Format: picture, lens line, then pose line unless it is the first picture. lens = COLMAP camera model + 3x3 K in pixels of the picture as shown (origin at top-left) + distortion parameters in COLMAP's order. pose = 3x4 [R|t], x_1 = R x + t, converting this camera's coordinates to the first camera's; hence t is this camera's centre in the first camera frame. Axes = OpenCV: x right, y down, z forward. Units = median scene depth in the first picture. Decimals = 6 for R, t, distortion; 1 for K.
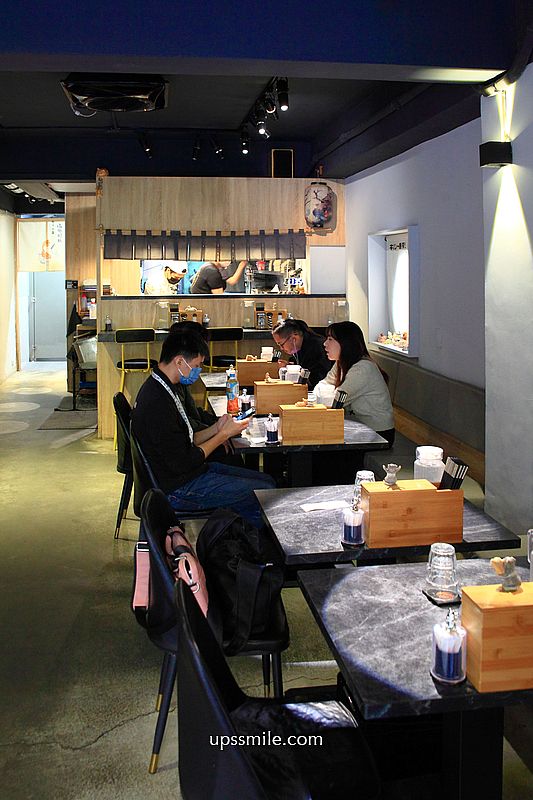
lens RADIAL K [[891.7, 0, 266.0], [0, 891.7, 363.6], [0, 0, 1]] dist [-0.211660, 0.371482]
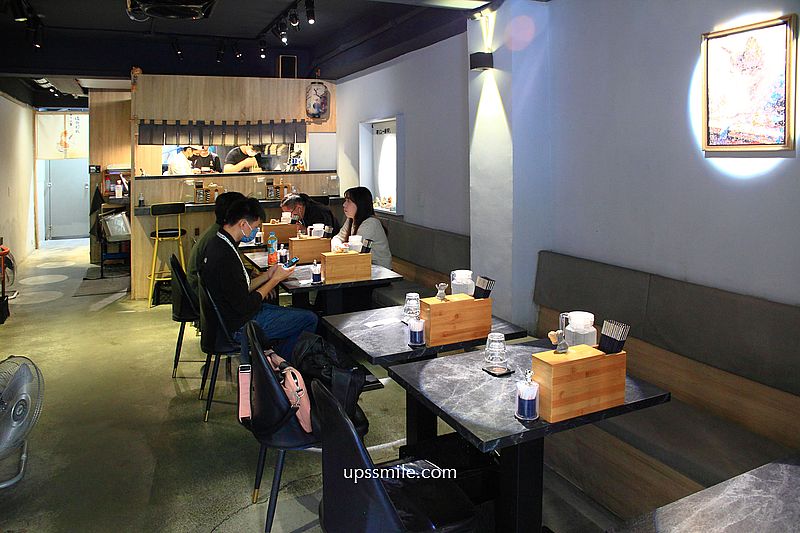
lens RADIAL K [[753.4, 0, 400.0], [0, 753.4, 266.5], [0, 0, 1]] dist [-0.203529, 0.262622]
pose [[0.928072, -0.061078, 0.367358, -0.270948], [0.053495, 0.998093, 0.030799, 0.037677], [-0.368538, -0.008932, 0.929570, -0.046412]]
